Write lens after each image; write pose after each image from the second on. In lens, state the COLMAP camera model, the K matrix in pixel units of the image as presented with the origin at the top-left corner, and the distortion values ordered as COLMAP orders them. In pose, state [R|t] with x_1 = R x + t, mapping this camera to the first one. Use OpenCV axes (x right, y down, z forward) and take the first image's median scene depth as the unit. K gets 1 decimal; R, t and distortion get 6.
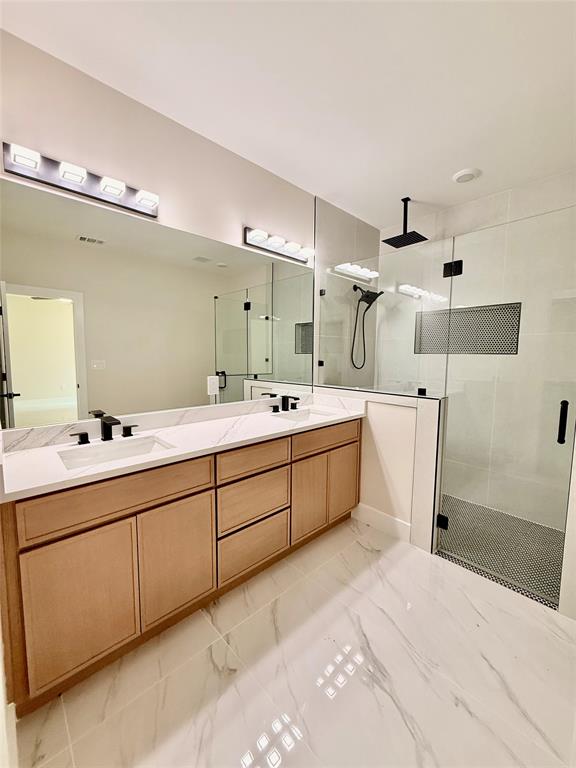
lens RADIAL K [[305.1, 0, 294.8], [0, 305.1, 385.6], [0, 0, 1]] dist [0.000710, 0.000815]
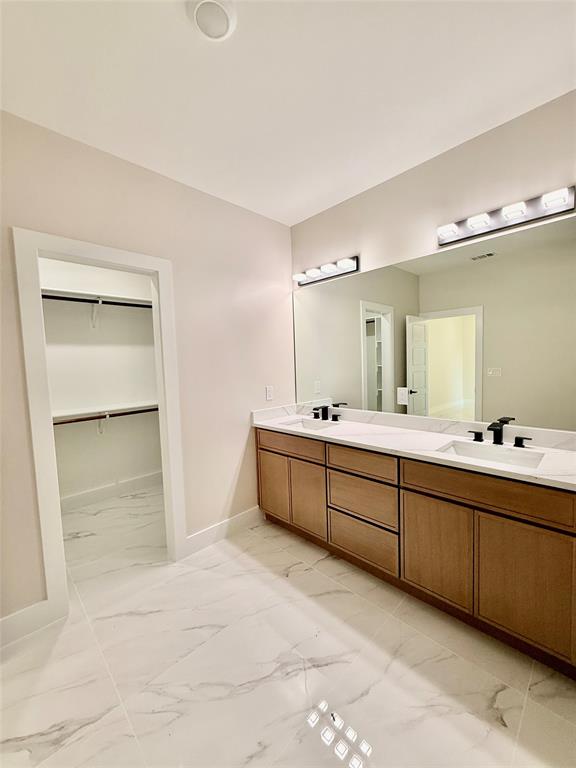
lens RADIAL K [[305.1, 0, 285.2], [0, 305.1, 382.3], [0, 0, 1]] dist [0.000710, 0.000815]
pose [[0.011614, 0.059126, -0.998183, 0.950986], [-0.065094, 0.996178, 0.058250, -0.101605], [0.997812, 0.064299, 0.015418, 0.663603]]
